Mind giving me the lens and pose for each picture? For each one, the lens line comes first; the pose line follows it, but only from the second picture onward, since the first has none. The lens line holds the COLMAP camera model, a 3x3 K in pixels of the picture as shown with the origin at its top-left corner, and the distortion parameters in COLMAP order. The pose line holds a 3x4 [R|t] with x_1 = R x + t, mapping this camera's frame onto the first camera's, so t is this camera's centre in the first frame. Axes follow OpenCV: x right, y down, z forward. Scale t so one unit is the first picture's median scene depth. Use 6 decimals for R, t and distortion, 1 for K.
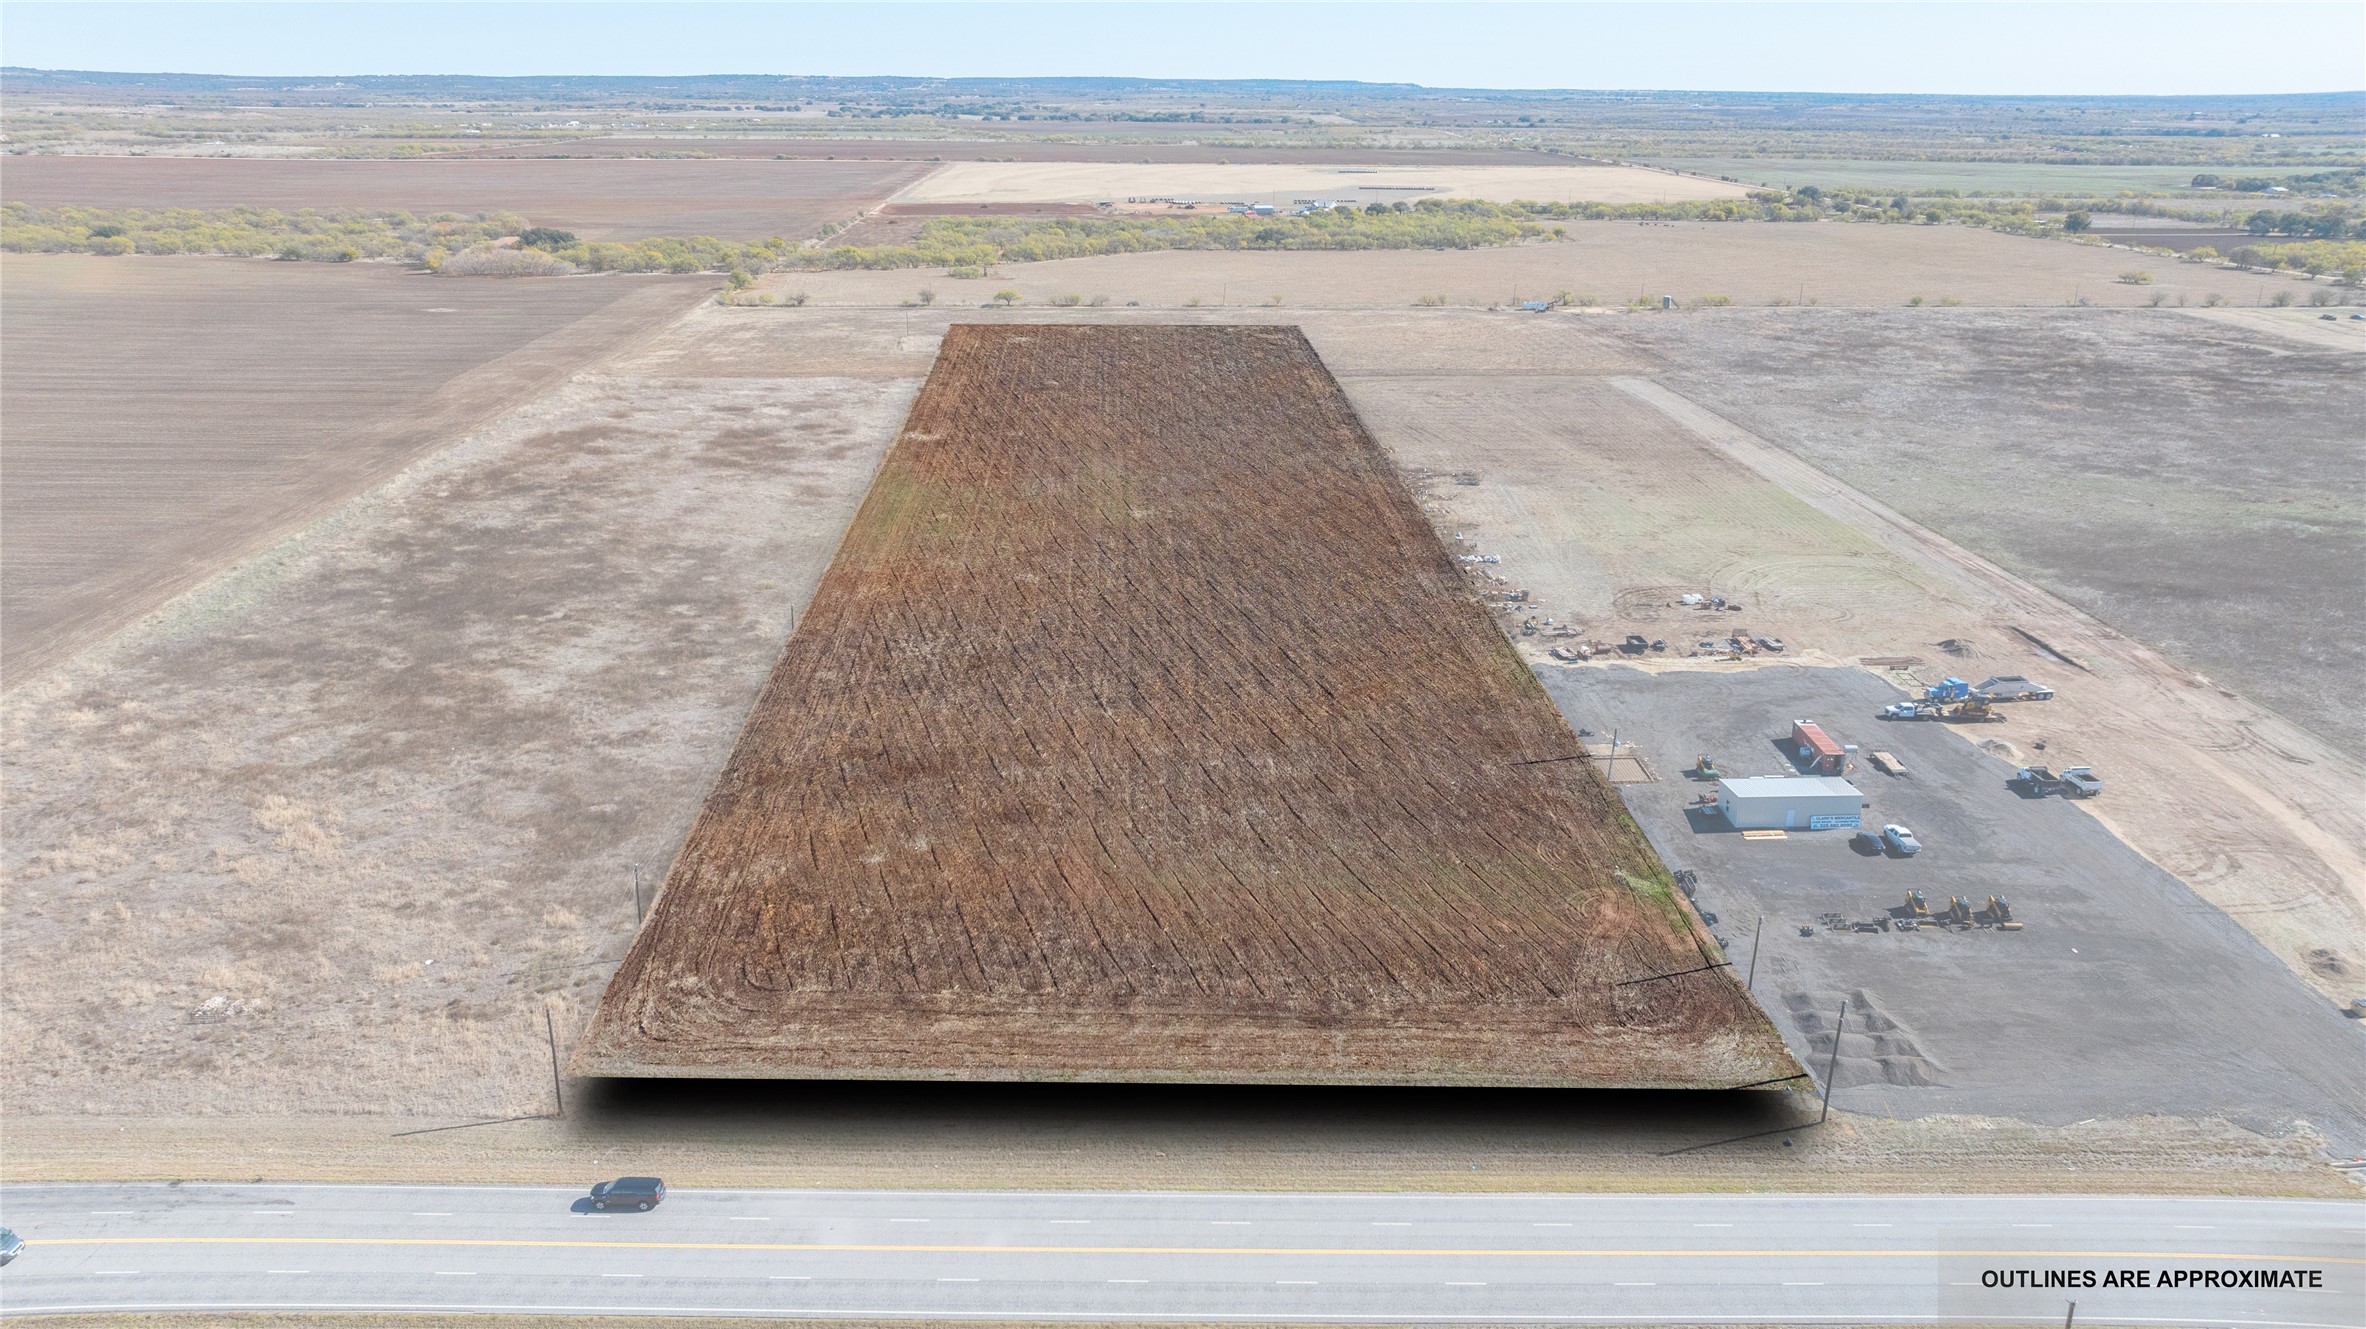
lens RADIAL K [[1666.6, 0, 1196.0], [0, 1666.6, 657.1], [0, 0, 1]] dist [-0.030269, 0.030311]
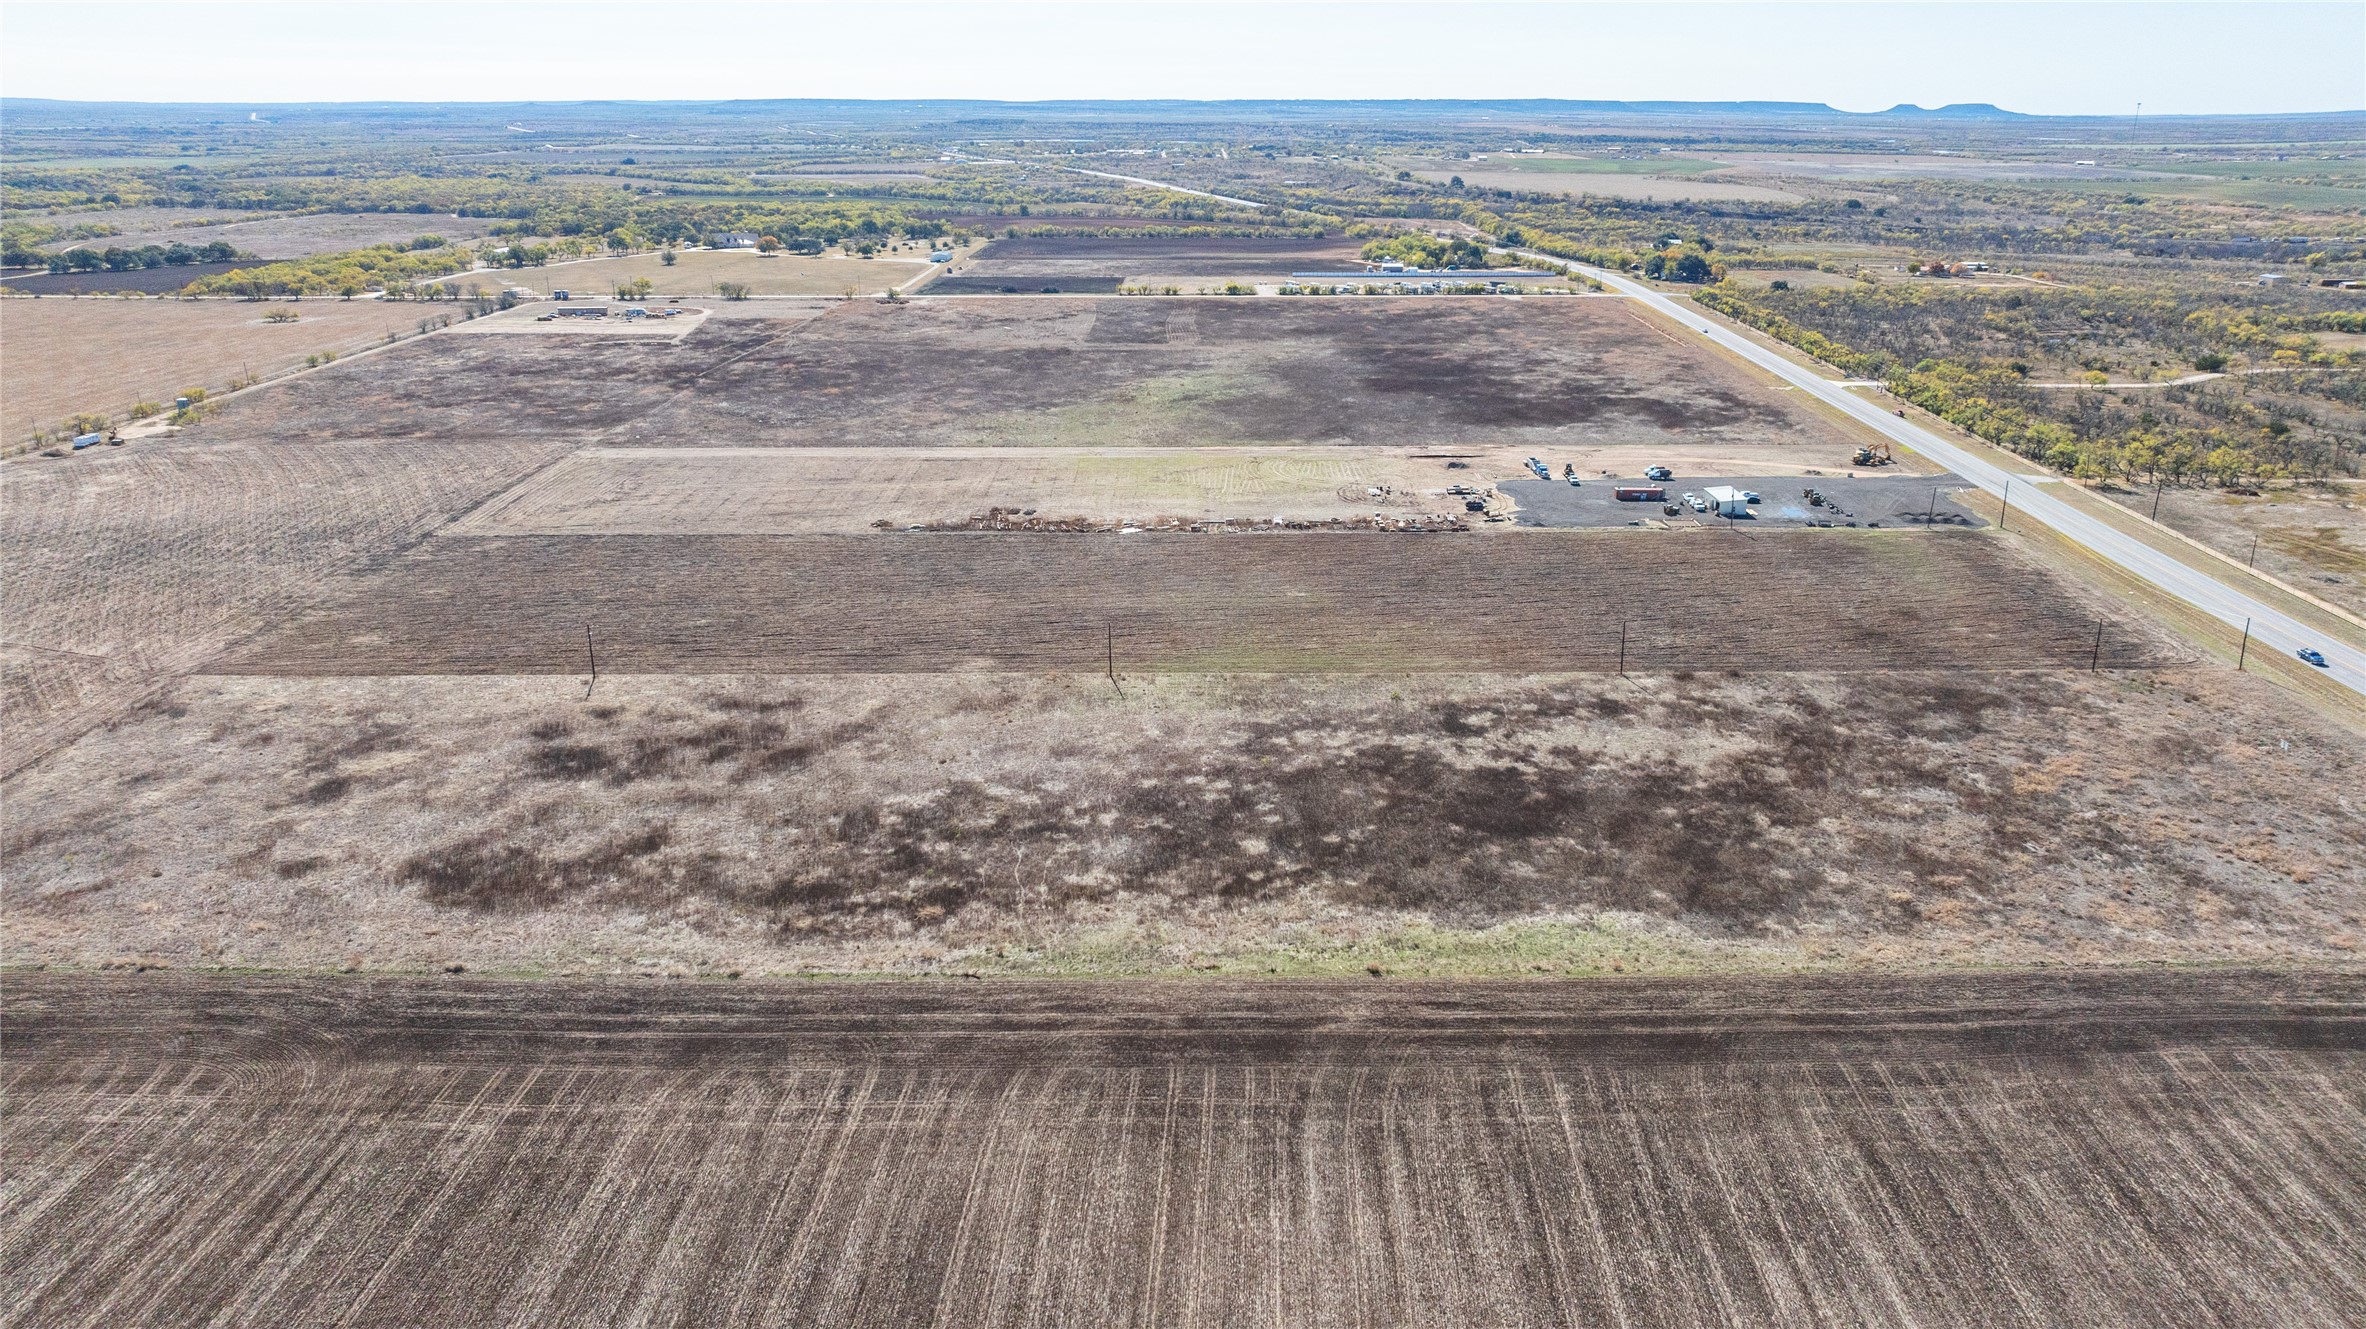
lens RADIAL K [[1666.6, 0, 1196.0], [0, 1666.6, 657.1], [0, 0, 1]] dist [-0.030269, 0.030311]
pose [[0.038262, -0.320894, 0.946342, -1.229415], [0.324946, 0.899560, 0.291892, -0.403601], [-0.944958, 0.296342, 0.138692, 0.986028]]
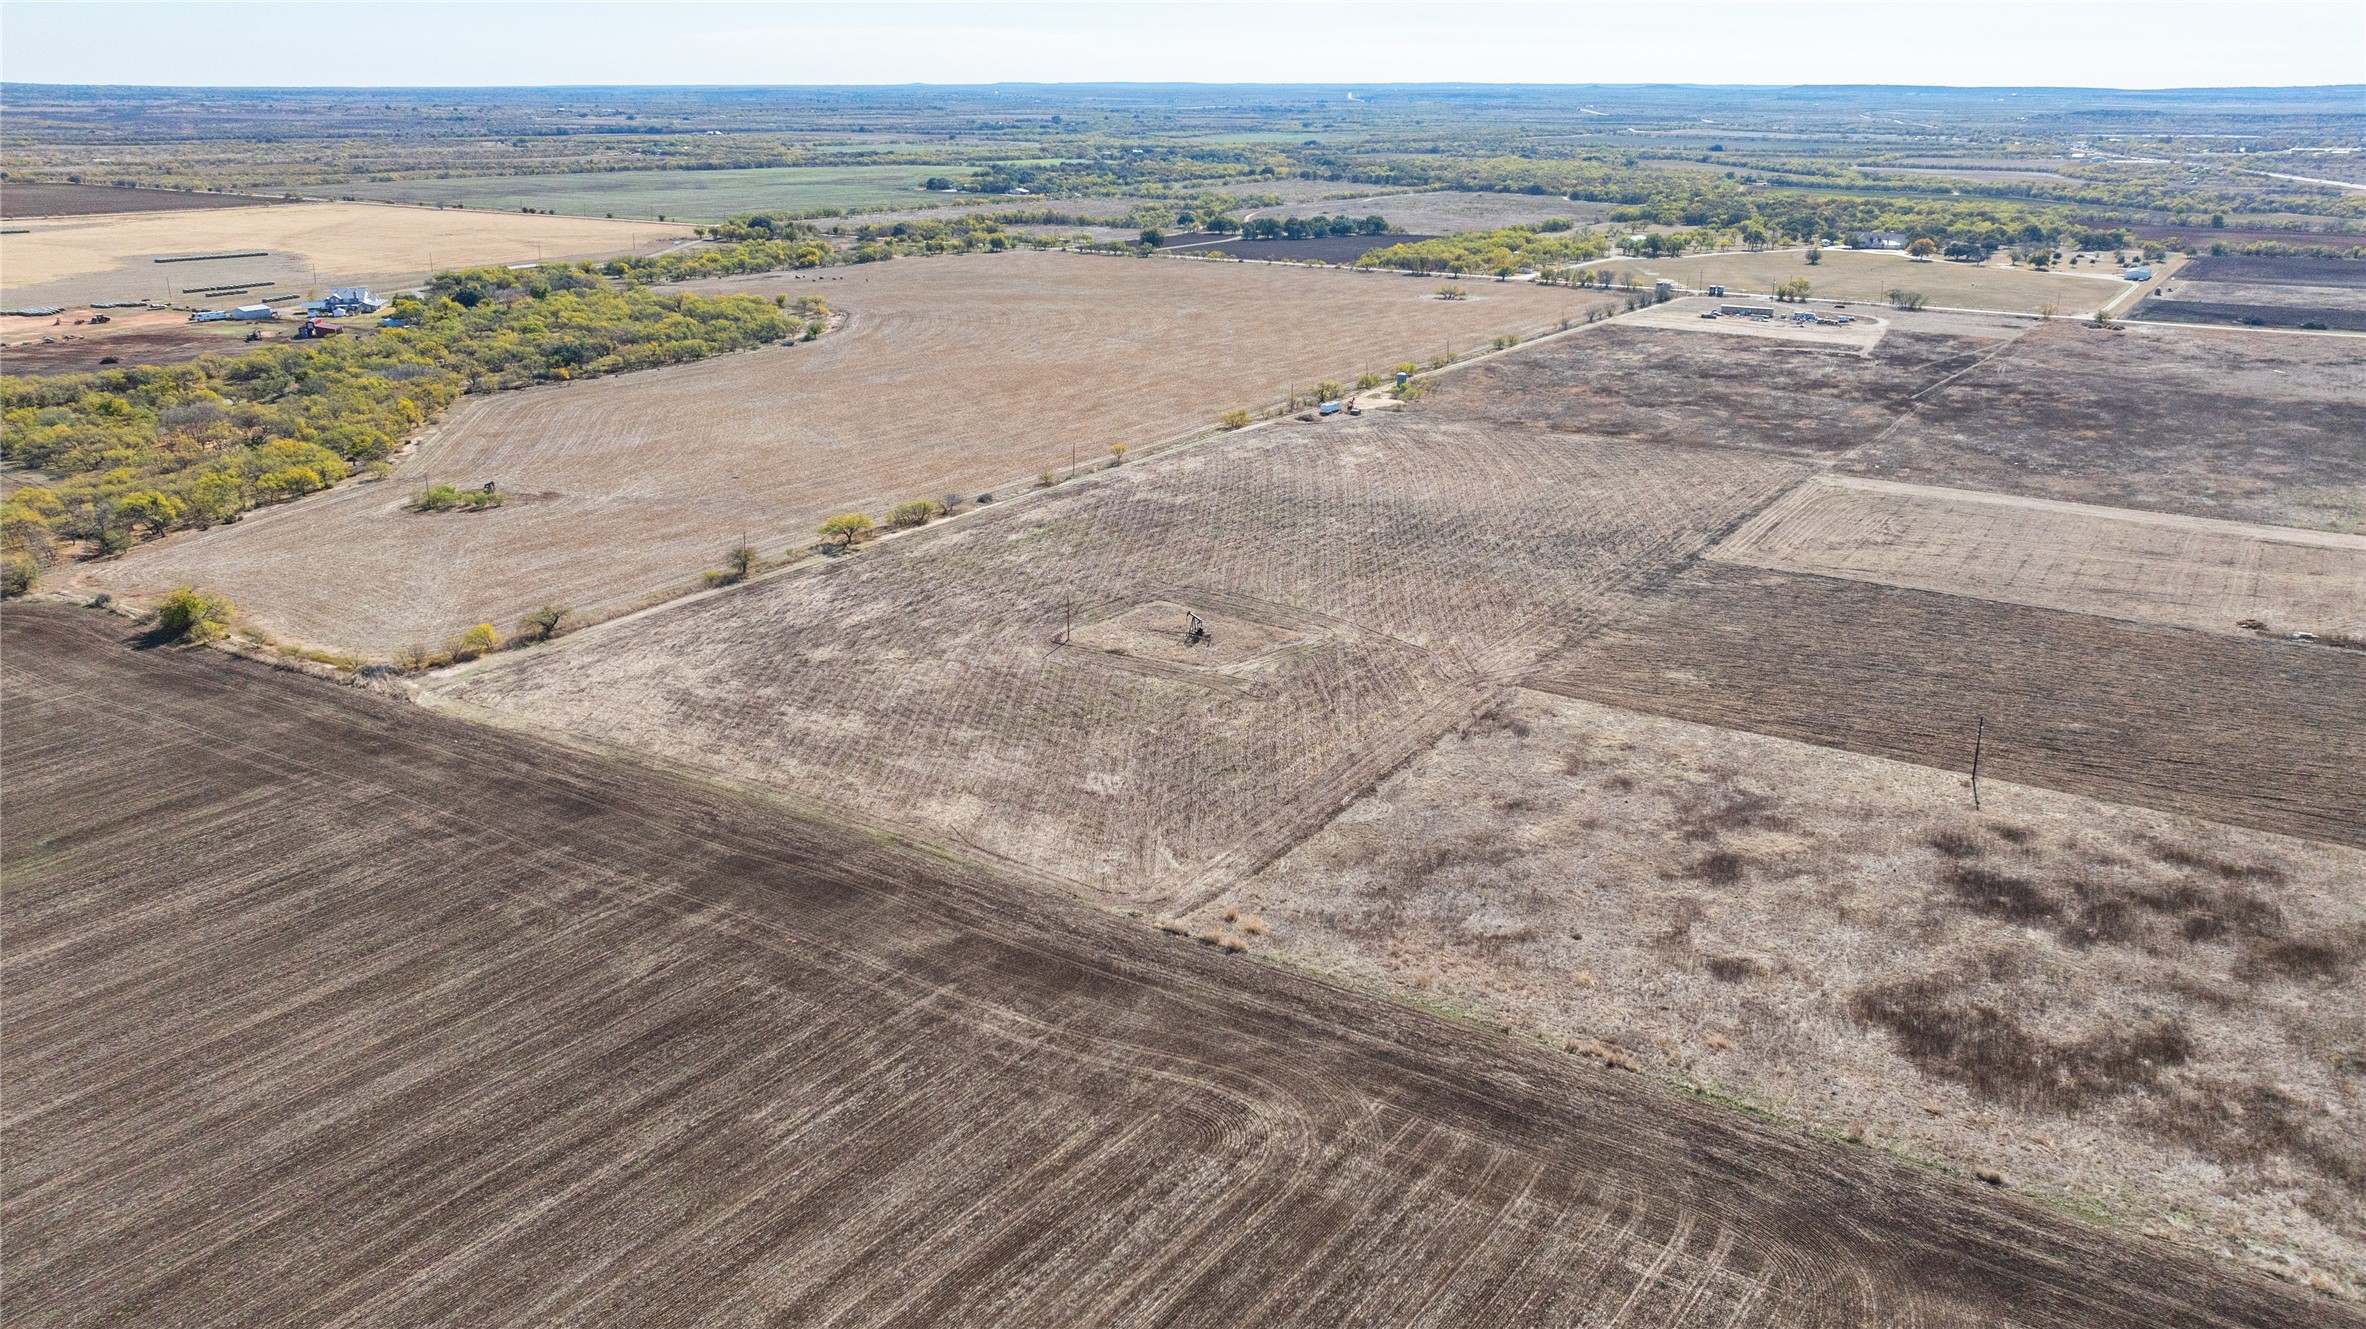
lens RADIAL K [[1731.1, 0, 1197.4], [0, 1731.1, 665.6], [0, 0, 1]] dist [-0.020171, 0.013164]
pose [[0.575106, -0.262982, 0.774657, -1.176935], [0.264635, 0.955814, 0.128016, -0.491197], [-0.774094, 0.131379, 0.619289, 1.242360]]
